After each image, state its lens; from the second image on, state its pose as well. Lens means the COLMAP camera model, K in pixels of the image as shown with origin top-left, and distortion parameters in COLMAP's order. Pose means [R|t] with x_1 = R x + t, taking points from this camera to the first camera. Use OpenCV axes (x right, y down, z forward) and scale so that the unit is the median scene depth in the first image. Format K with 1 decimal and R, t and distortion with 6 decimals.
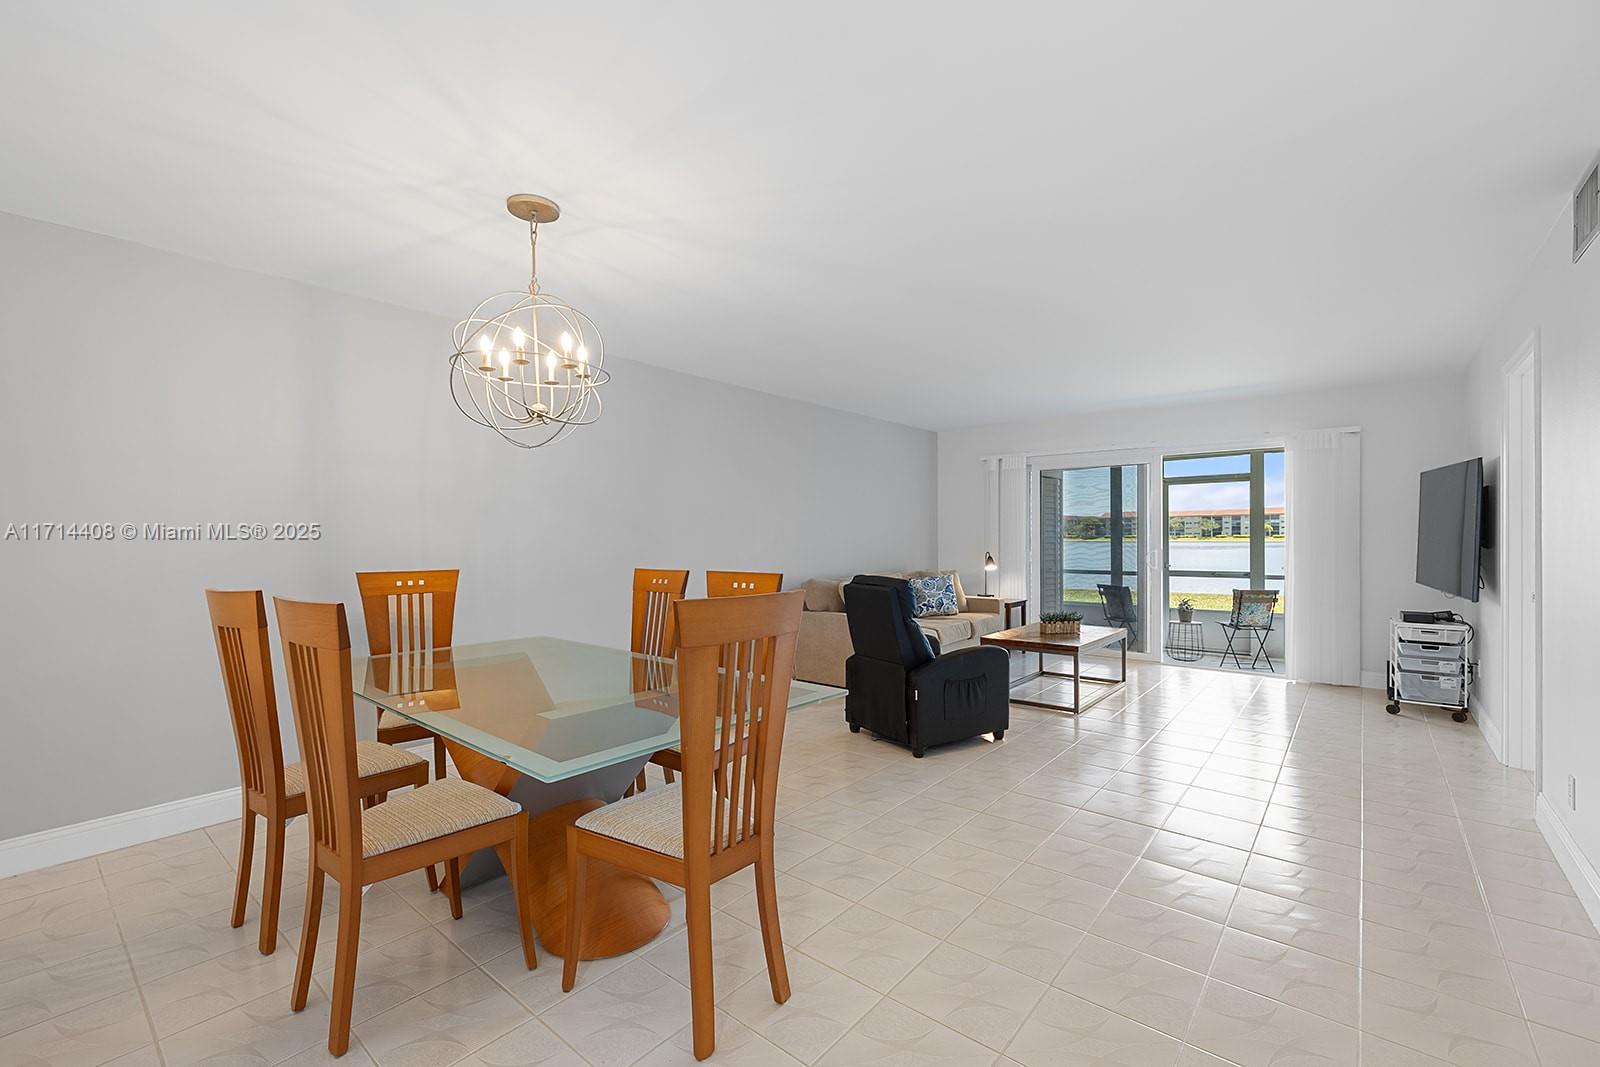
lens RADIAL K [[672.8, 0, 800.0], [0, 672.8, 533.5], [0, 0, 1]] dist [0.004215, 0.000570]
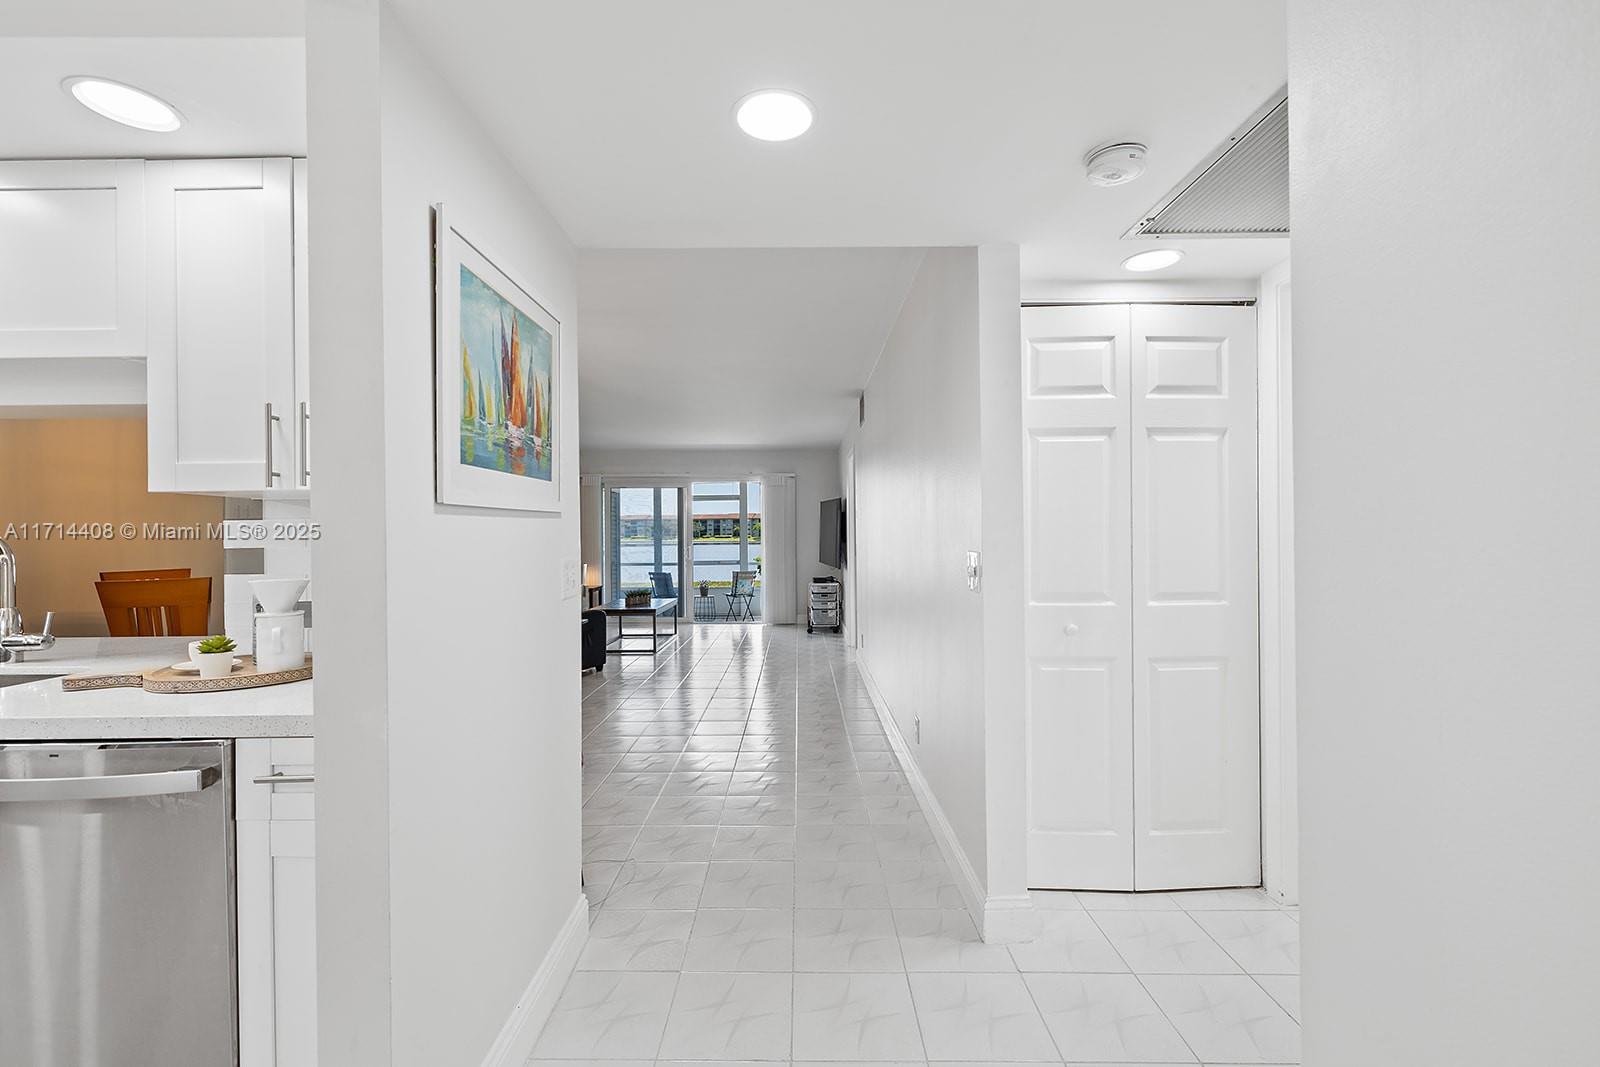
lens RADIAL K [[692.5, 0, 796.9], [0, 692.5, 540.8], [0, 0, 1]] dist [0.001766, 0.000272]
pose [[0.768404, -0.009265, 0.639898, -0.259930], [0.003754, 0.999943, 0.009970, -0.001511], [-0.639954, -0.005259, 0.768395, -0.313771]]
